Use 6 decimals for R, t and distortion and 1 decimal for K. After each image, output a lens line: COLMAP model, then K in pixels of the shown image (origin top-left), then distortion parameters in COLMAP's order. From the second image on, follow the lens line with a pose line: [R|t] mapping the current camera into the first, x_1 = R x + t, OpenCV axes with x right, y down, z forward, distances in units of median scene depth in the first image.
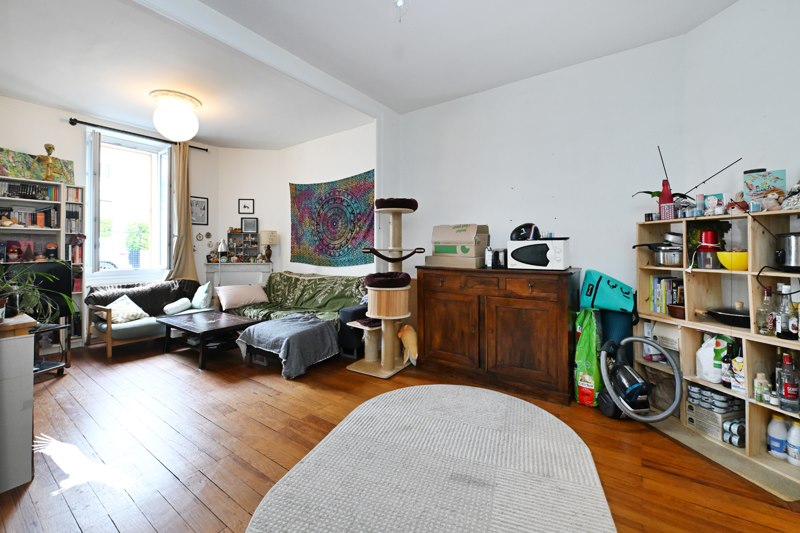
lens RADIAL K [[335.6, 0, 379.7], [0, 335.6, 245.0], [0, 0, 1]] dist [-0.001597, -0.000129]
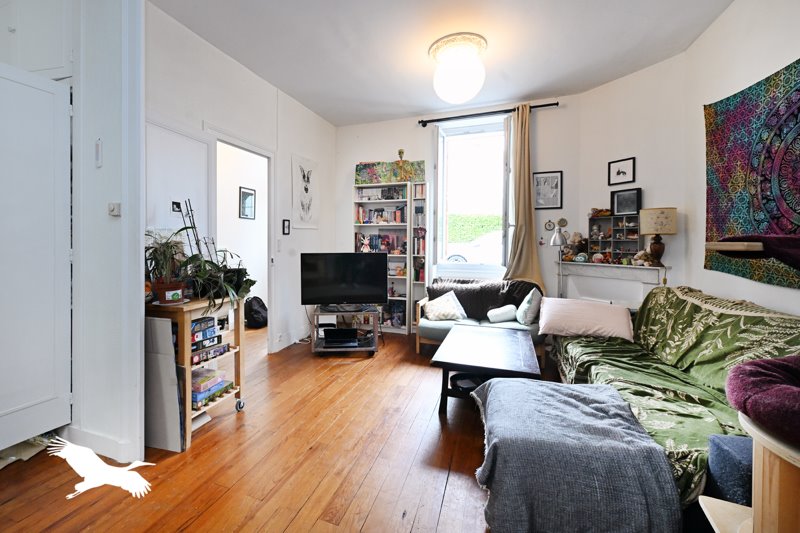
lens RADIAL K [[335.6, 0, 379.7], [0, 335.6, 245.0], [0, 0, 1]] dist [-0.001597, -0.000129]
pose [[0.289925, 0.008608, -0.957011, 0.068275], [0.008776, 0.999894, 0.011652, 0.007437], [0.957009, -0.011777, 0.289819, 0.469153]]
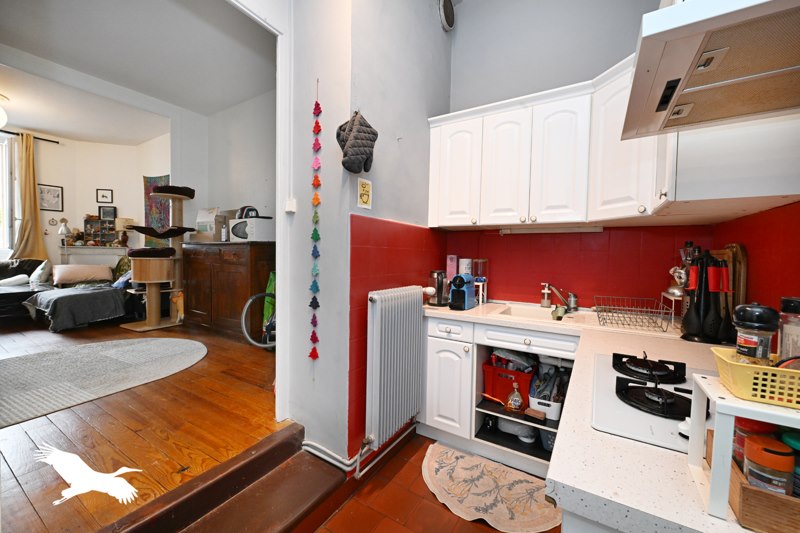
lens RADIAL K [[316.6, 0, 389.2], [0, 316.6, 263.7], [0, 0, 1]] dist [-0.000579, 0.000003]
pose [[0.997253, 0.013215, 0.072876, 0.538941], [-0.016321, 0.998976, 0.042191, 0.055691], [-0.072244, -0.043265, 0.996448, -0.132737]]
